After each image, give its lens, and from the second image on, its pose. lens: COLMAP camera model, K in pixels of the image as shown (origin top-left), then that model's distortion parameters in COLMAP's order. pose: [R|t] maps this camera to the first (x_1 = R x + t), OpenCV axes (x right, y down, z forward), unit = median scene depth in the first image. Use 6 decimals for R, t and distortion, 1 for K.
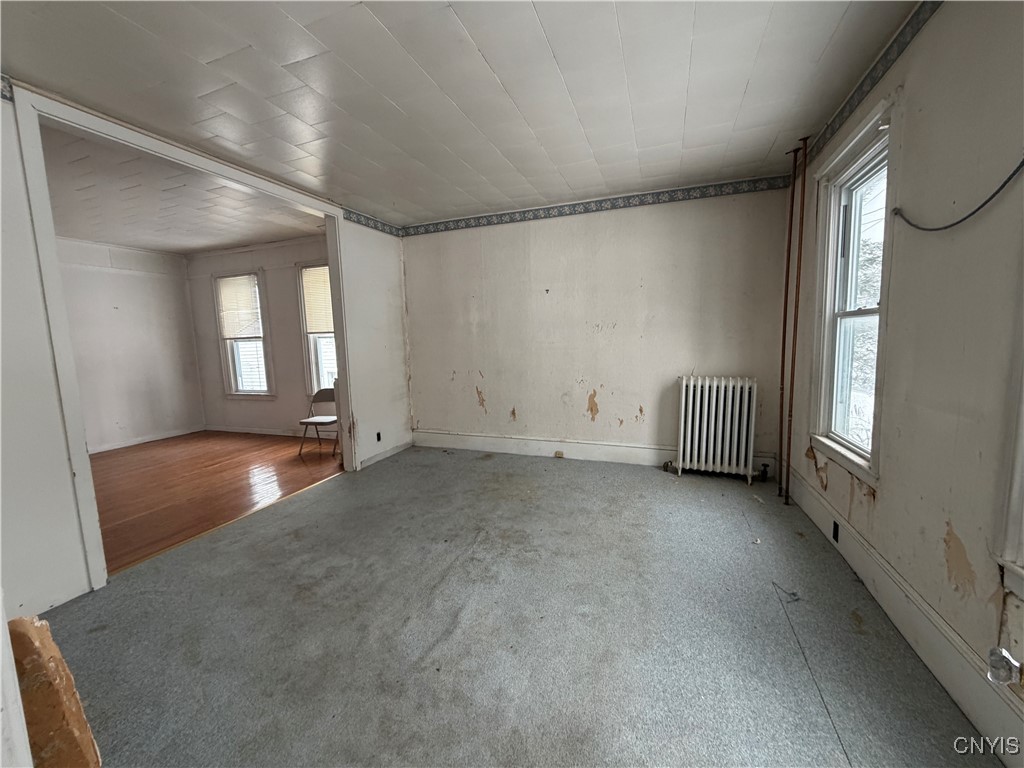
lens RADIAL K [[406.6, 0, 510.9], [0, 406.6, 382.7], [0, 0, 1]] dist [-0.000995, -0.000032]
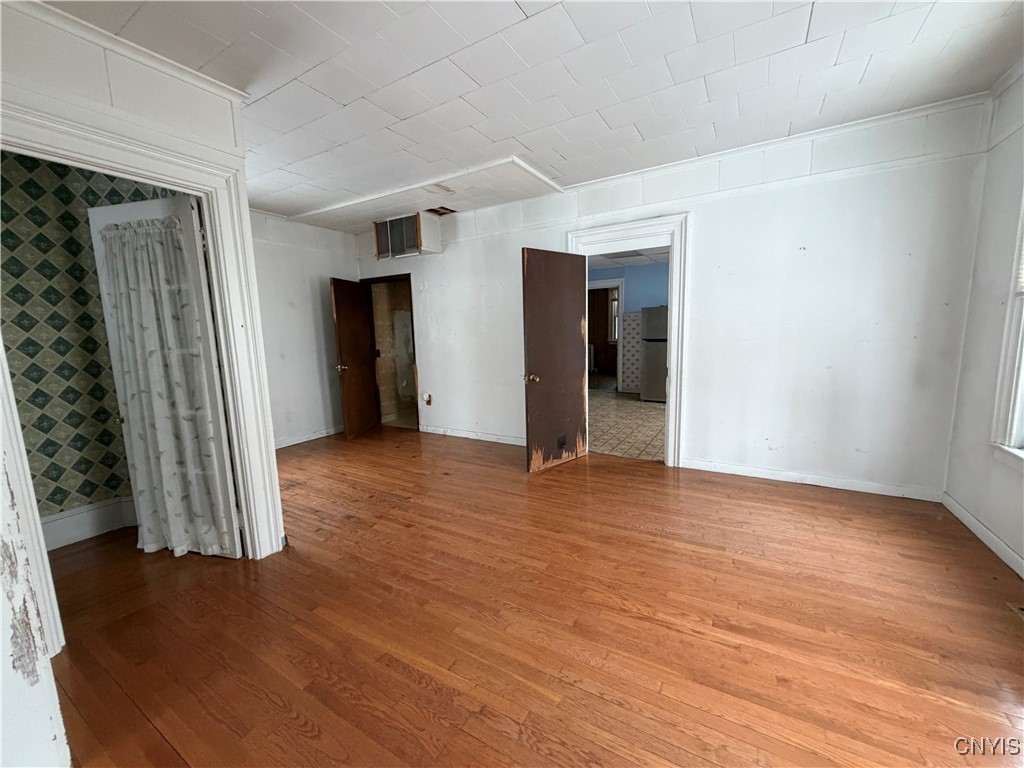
lens RADIAL K [[406.6, 0, 509.1], [0, 406.6, 384.8], [0, 0, 1]] dist [-0.000995, -0.000032]
pose [[-0.177442, 0.167175, -0.969828, -0.362077], [-0.074567, 0.980350, 0.182632, -0.080764], [0.981302, 0.104723, -0.161489, 0.833149]]
